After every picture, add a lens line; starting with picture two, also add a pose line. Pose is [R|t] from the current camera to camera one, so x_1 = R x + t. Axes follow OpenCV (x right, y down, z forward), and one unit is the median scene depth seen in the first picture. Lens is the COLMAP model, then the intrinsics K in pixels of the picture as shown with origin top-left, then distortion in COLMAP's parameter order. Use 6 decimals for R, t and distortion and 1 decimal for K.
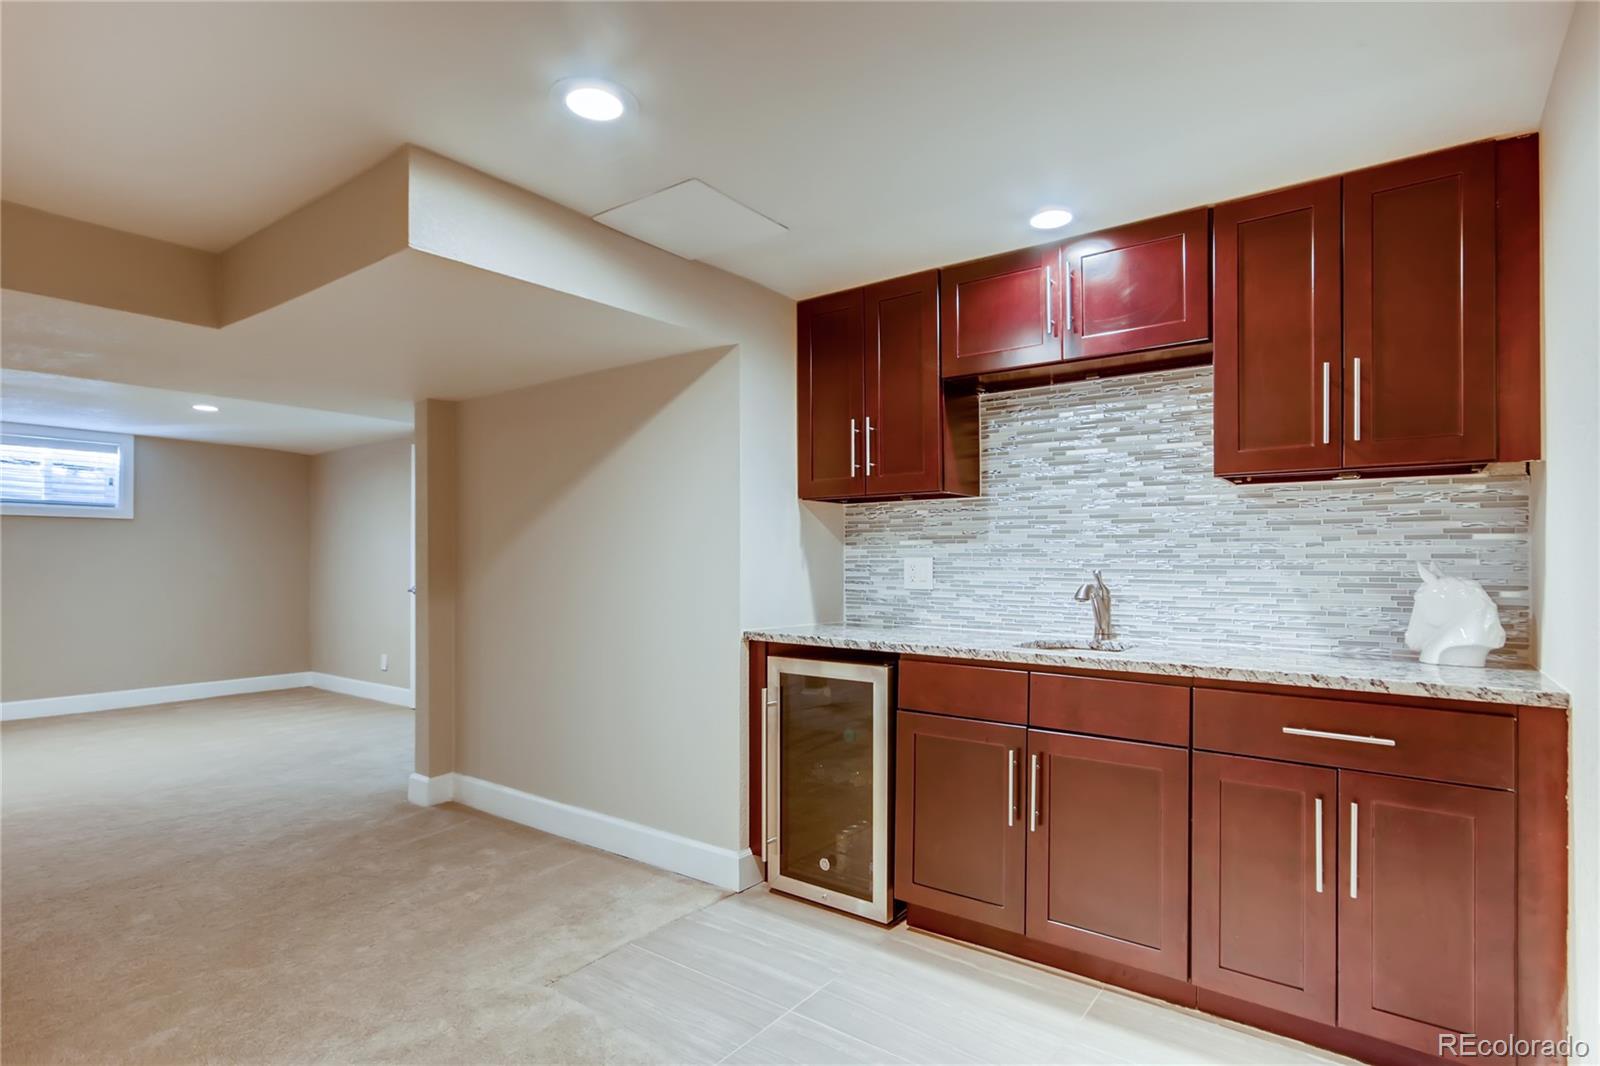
lens RADIAL K [[843.3, 0, 776.9], [0, 843.3, 552.4], [0, 0, 1]] dist [-0.006944, 0.015360]
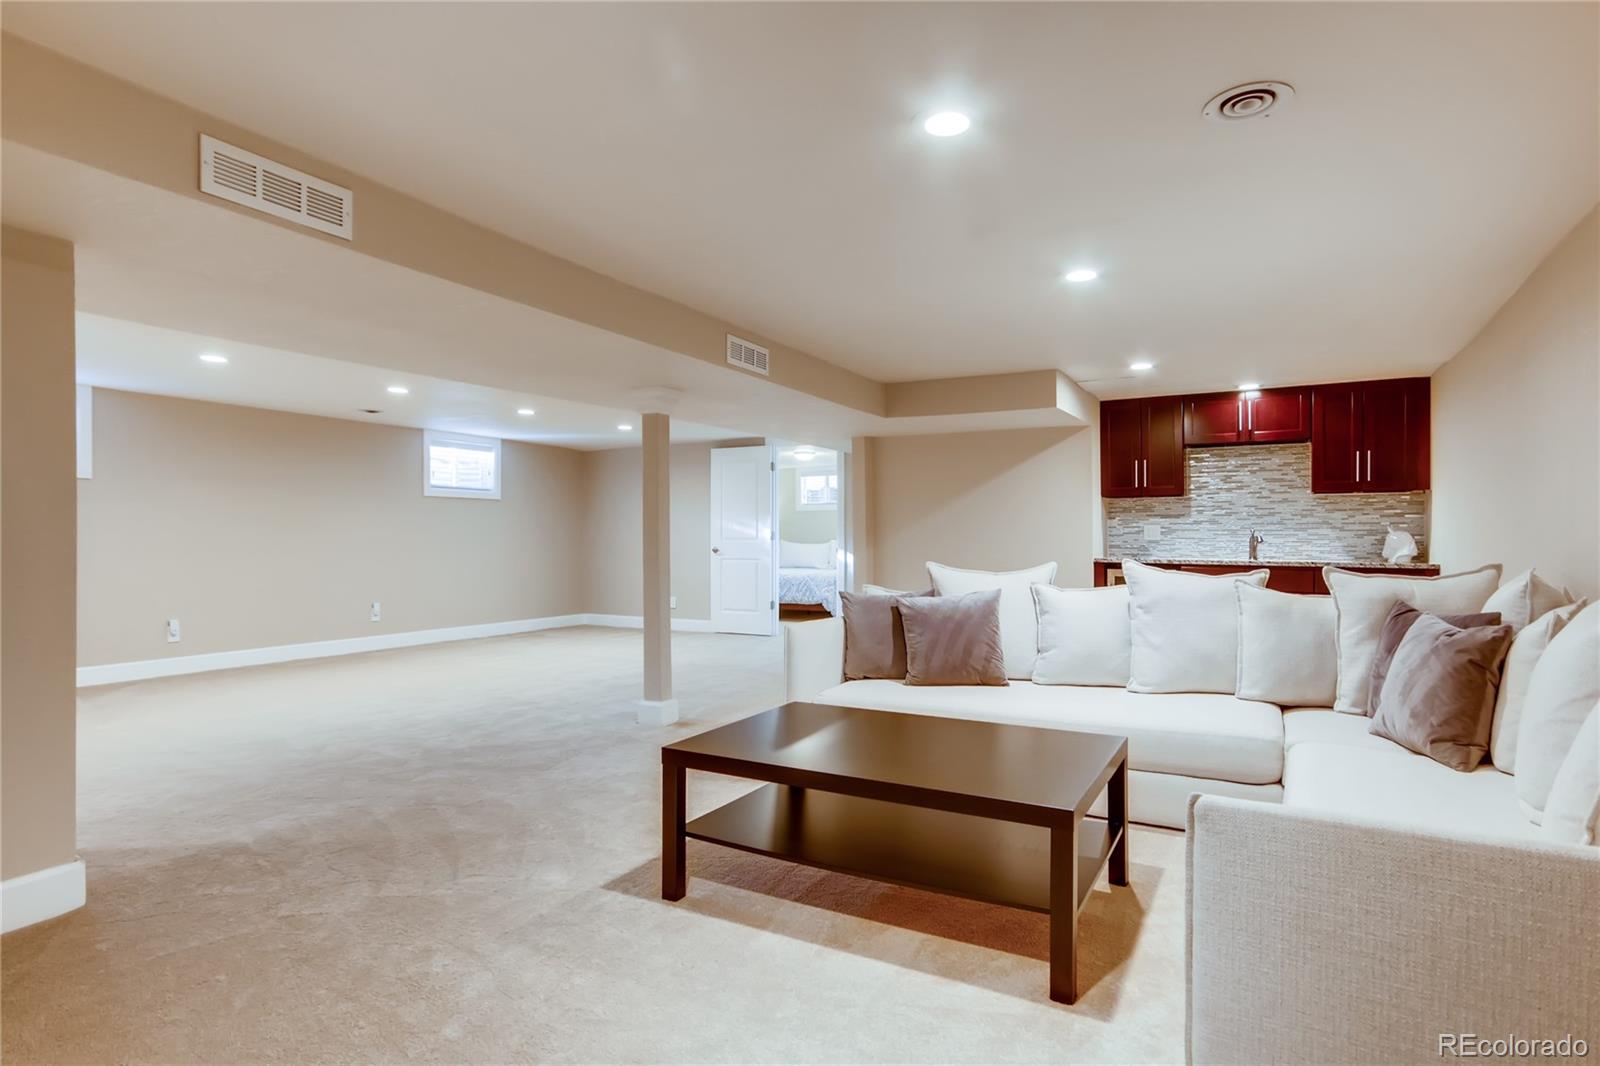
lens RADIAL K [[843.3, 0, 801.2], [0, 843.3, 528.3], [0, 0, 1]] dist [-0.006944, 0.015360]
pose [[0.990260, 0.004283, 0.139167, -1.156280], [-0.003498, 0.999977, -0.005882, 0.034782], [-0.139189, 0.005338, 0.990251, -1.105990]]
